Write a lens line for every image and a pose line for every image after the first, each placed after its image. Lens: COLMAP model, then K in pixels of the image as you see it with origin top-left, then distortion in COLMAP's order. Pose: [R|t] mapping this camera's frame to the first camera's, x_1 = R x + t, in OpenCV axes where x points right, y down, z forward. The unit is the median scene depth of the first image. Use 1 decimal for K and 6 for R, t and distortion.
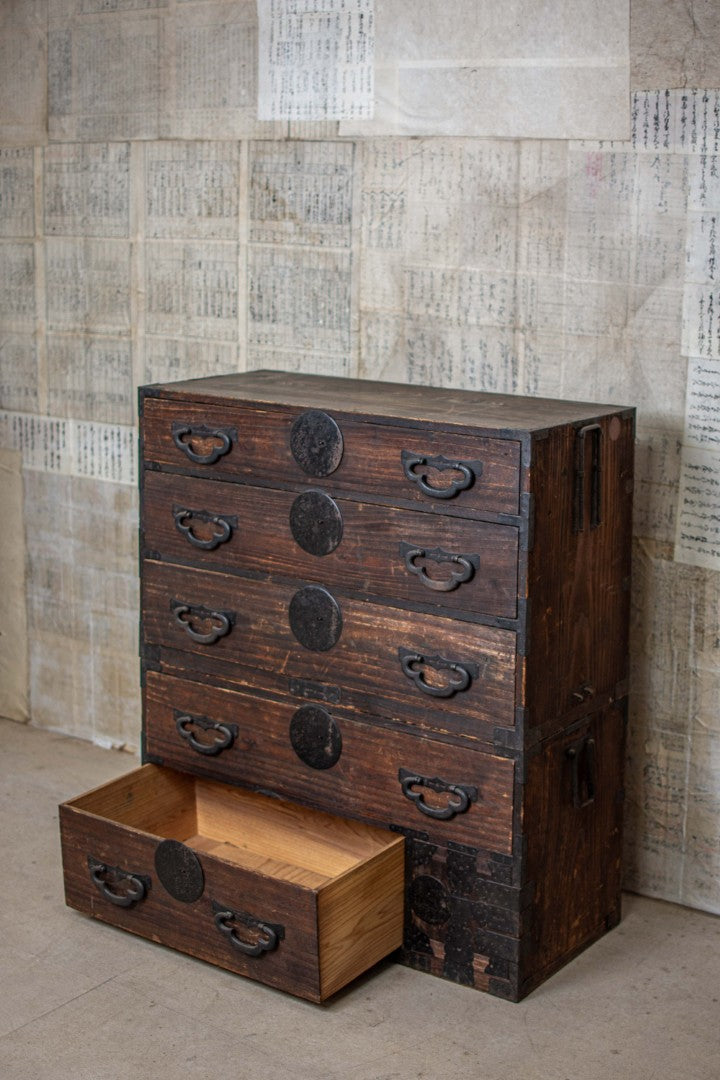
lens RADIAL K [[1581.7, 0, 387.2], [0, 1581.7, 465.0], [0, 0, 1]] dist [-0.165191, 0.000000]
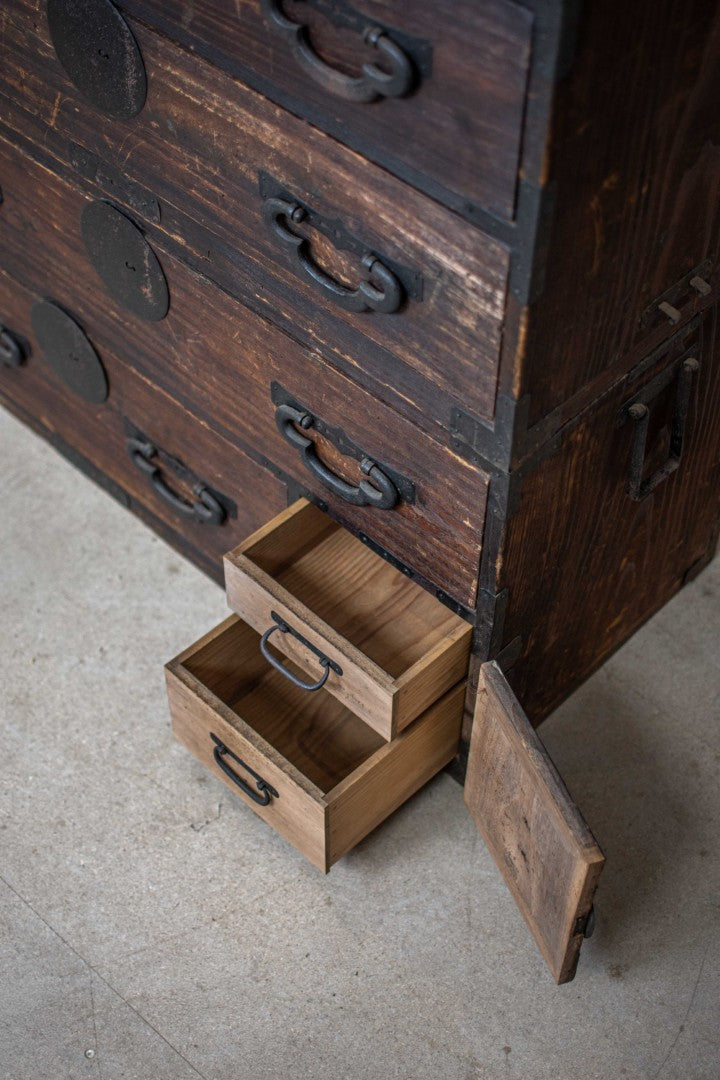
lens RADIAL K [[1660.2, 0, 350.5], [0, 1660.2, 542.2], [0, 0, 1]] dist [-0.163204, 0.000000]
pose [[0.988315, 0.119407, -0.094738, 0.076715], [-0.027943, 0.752939, 0.657497, -0.090321], [0.149842, -0.647167, 0.747478, 0.548096]]
